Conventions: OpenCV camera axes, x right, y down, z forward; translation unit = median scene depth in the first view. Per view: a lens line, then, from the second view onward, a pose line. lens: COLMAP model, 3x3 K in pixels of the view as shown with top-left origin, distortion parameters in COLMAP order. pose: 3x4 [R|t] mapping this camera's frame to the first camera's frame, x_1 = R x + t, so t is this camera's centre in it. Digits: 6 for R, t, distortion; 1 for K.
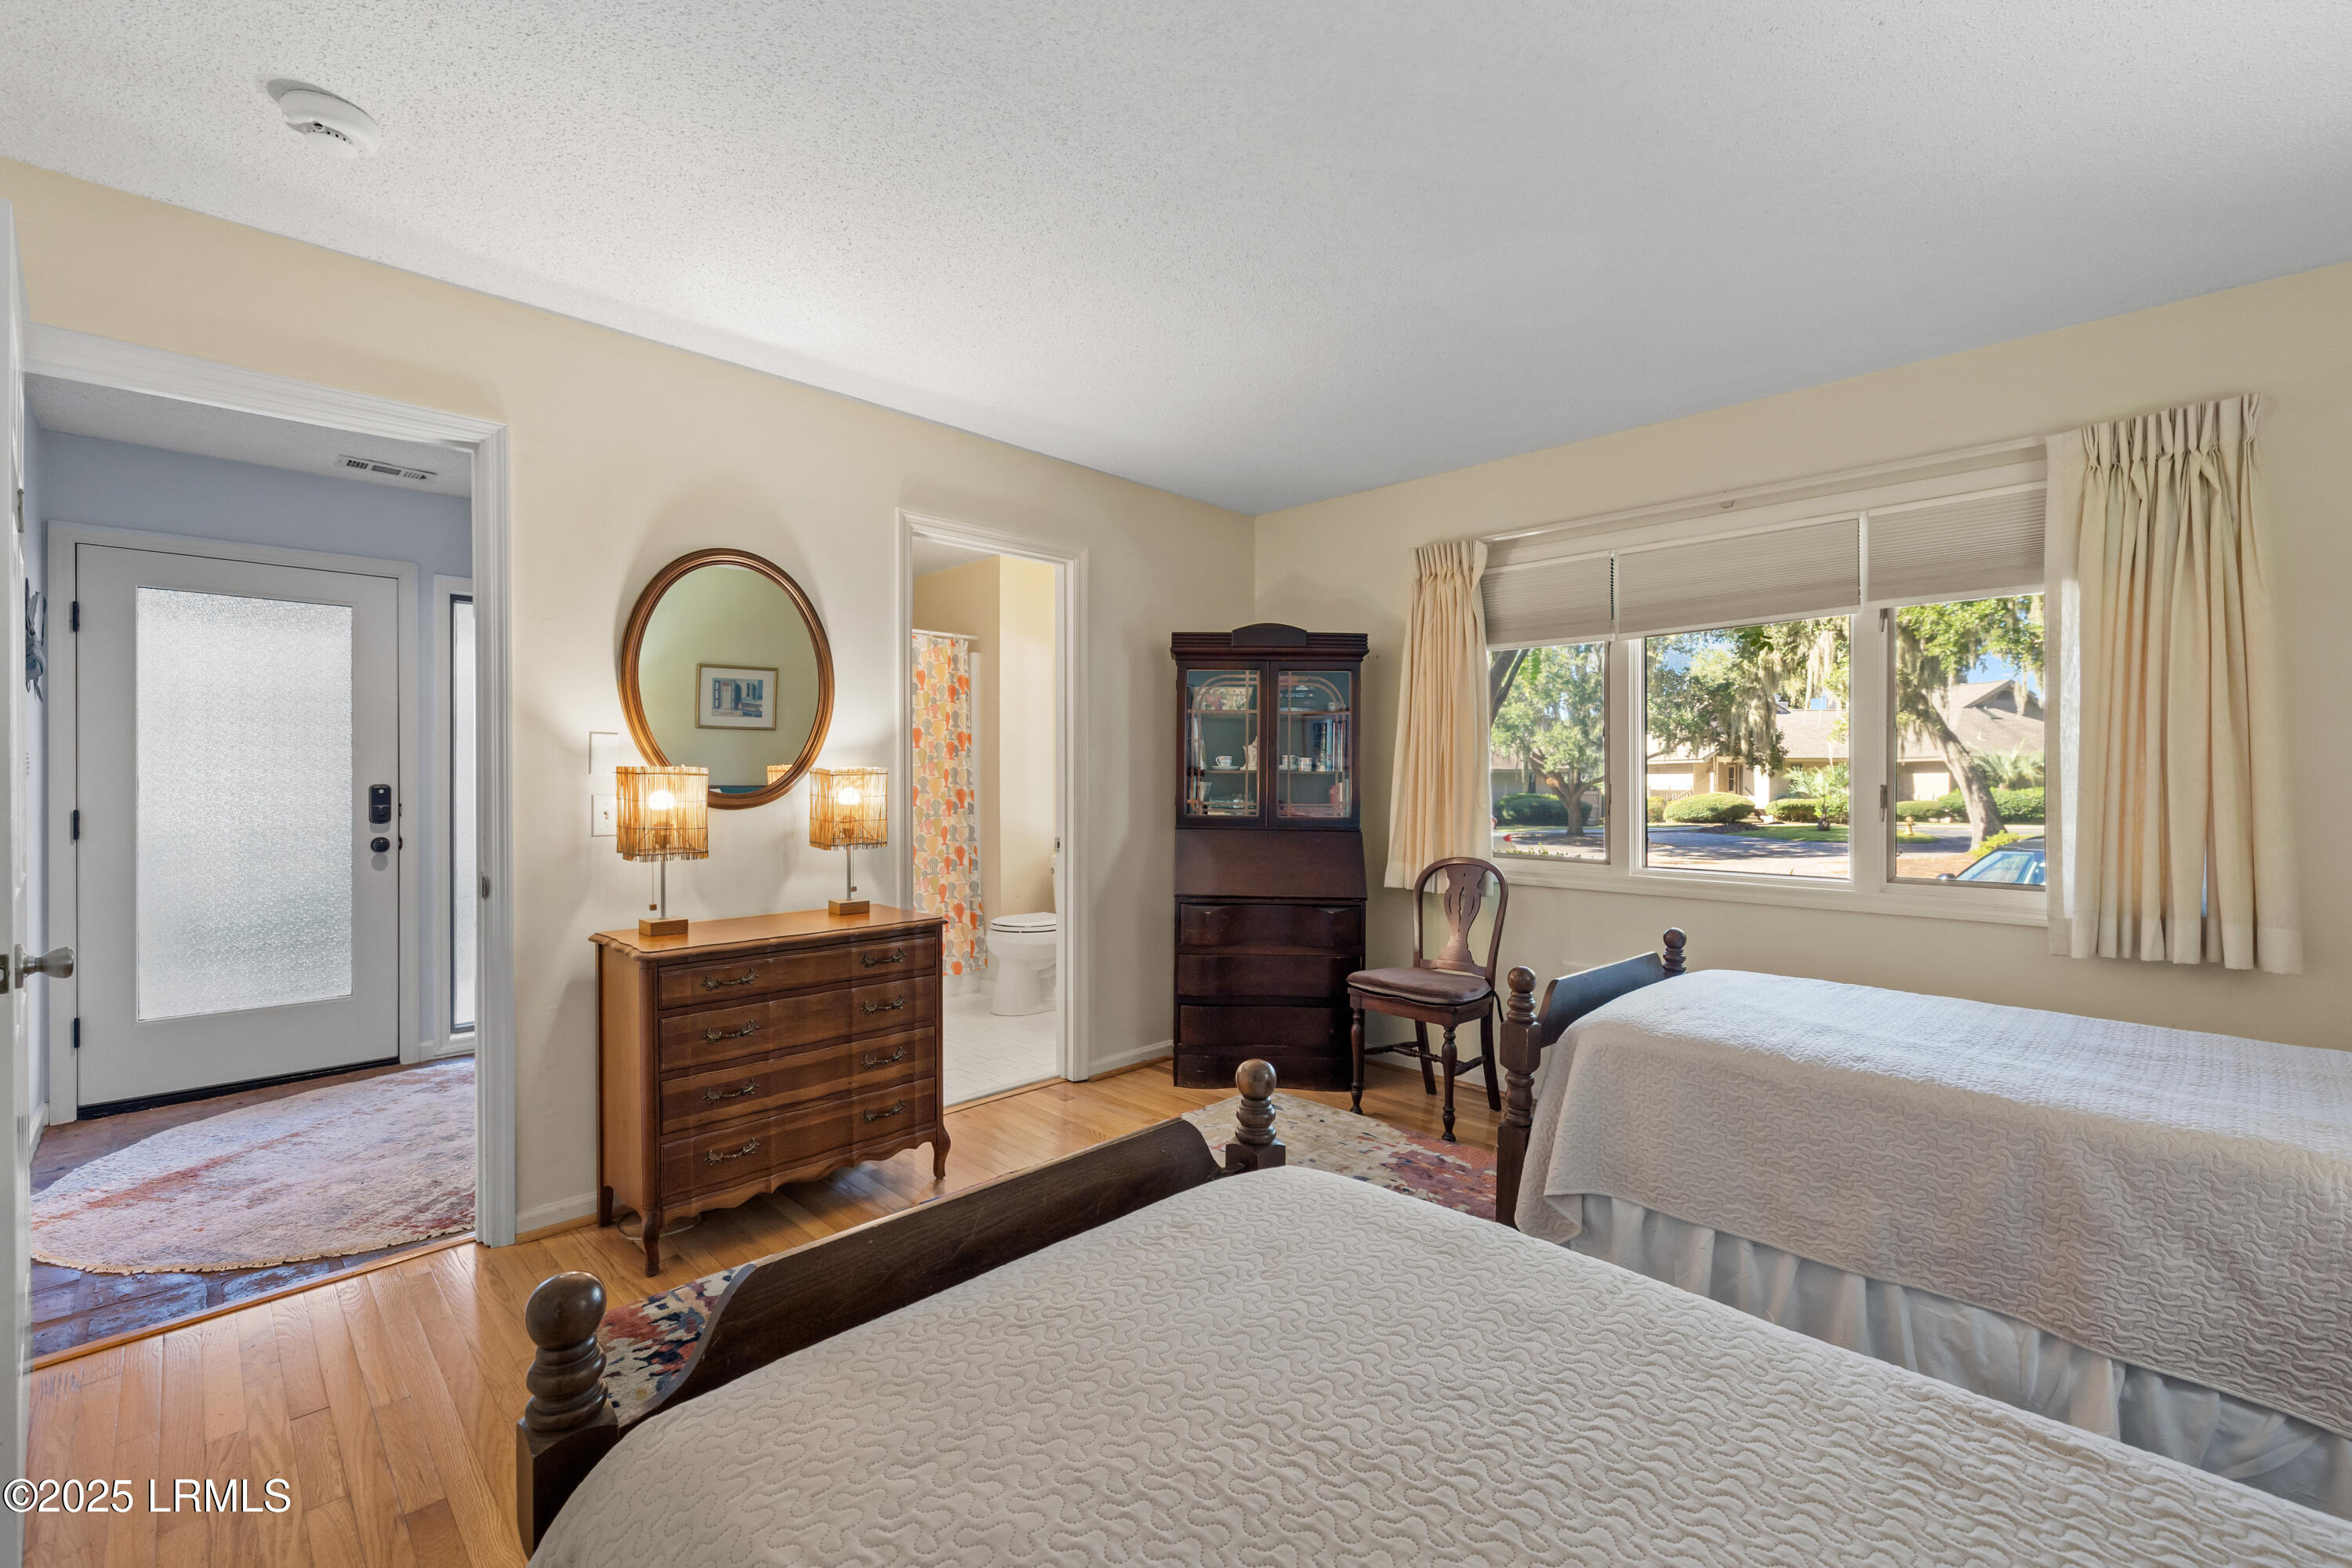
lens RADIAL K [[996.8, 0, 1167.1], [0, 996.8, 785.4], [0, 0, 1]] dist [0.001114, -0.000555]
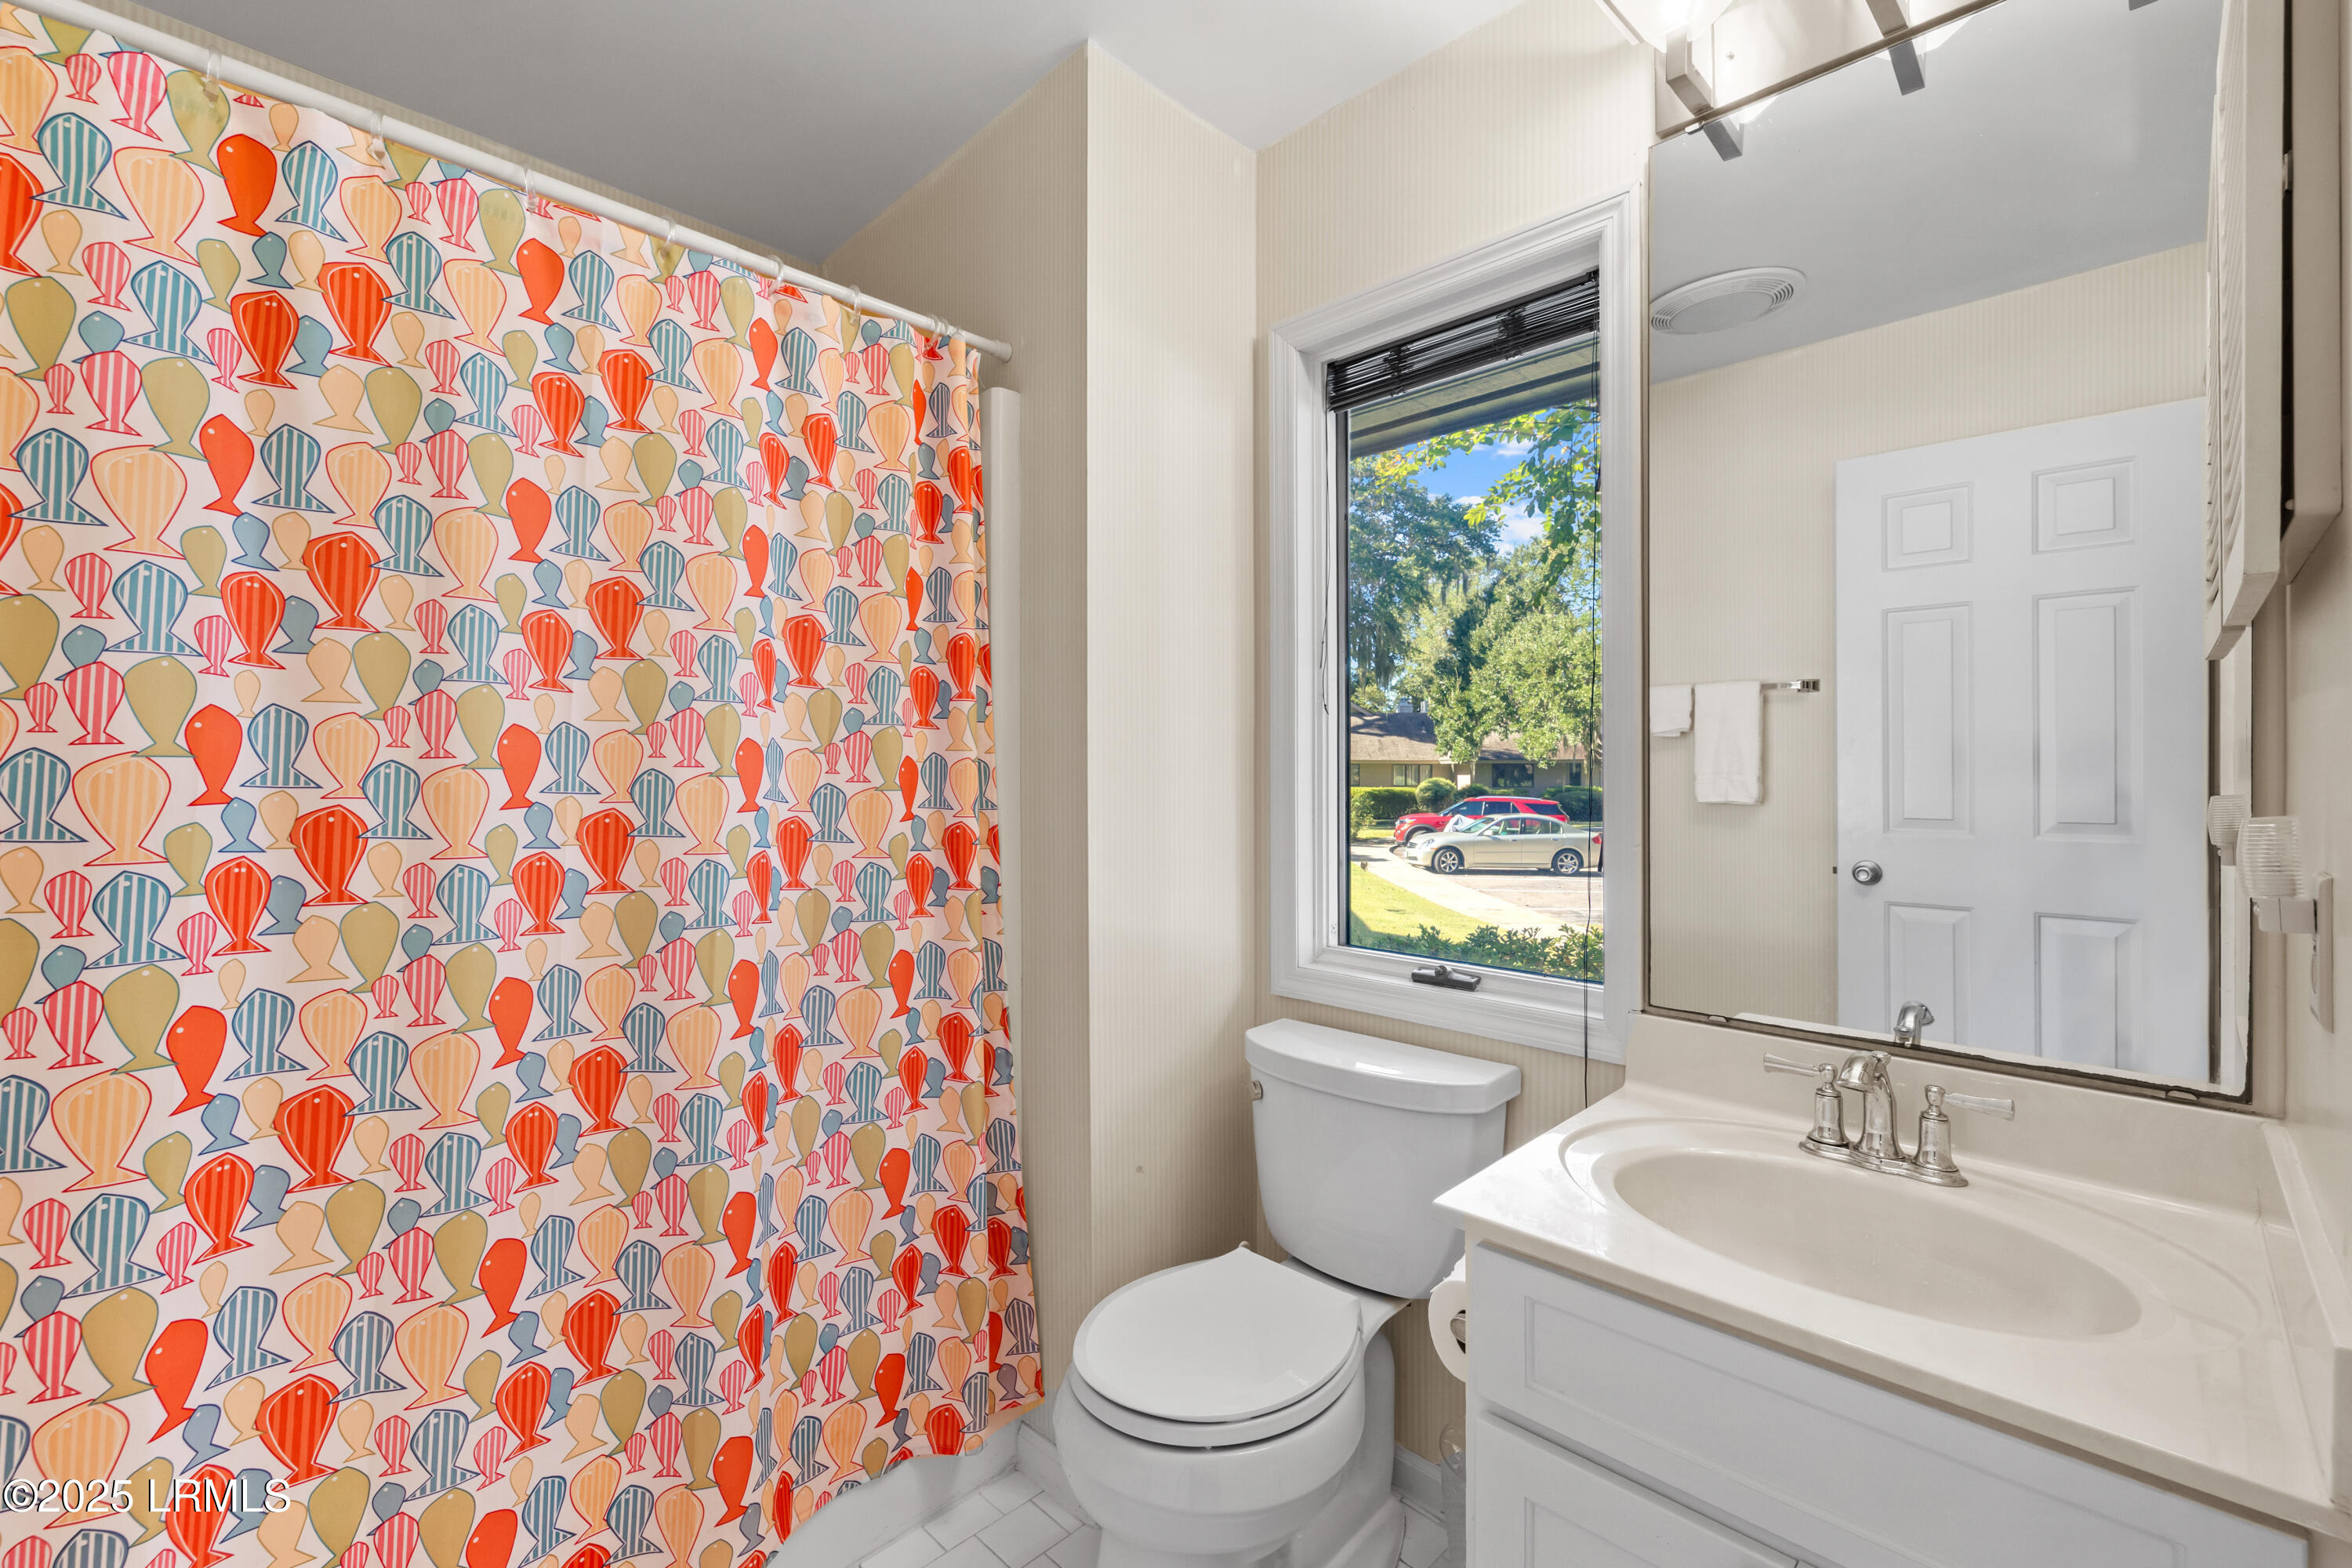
lens RADIAL K [[996.8, 0, 1179.0], [0, 996.8, 776.9], [0, 0, 1]] dist [0.001114, -0.000555]
pose [[0.999934, -0.002814, 0.011169, -0.142832], [0.002967, 0.999901, -0.013767, -0.006534], [-0.011129, 0.013799, 0.999843, 0.695664]]
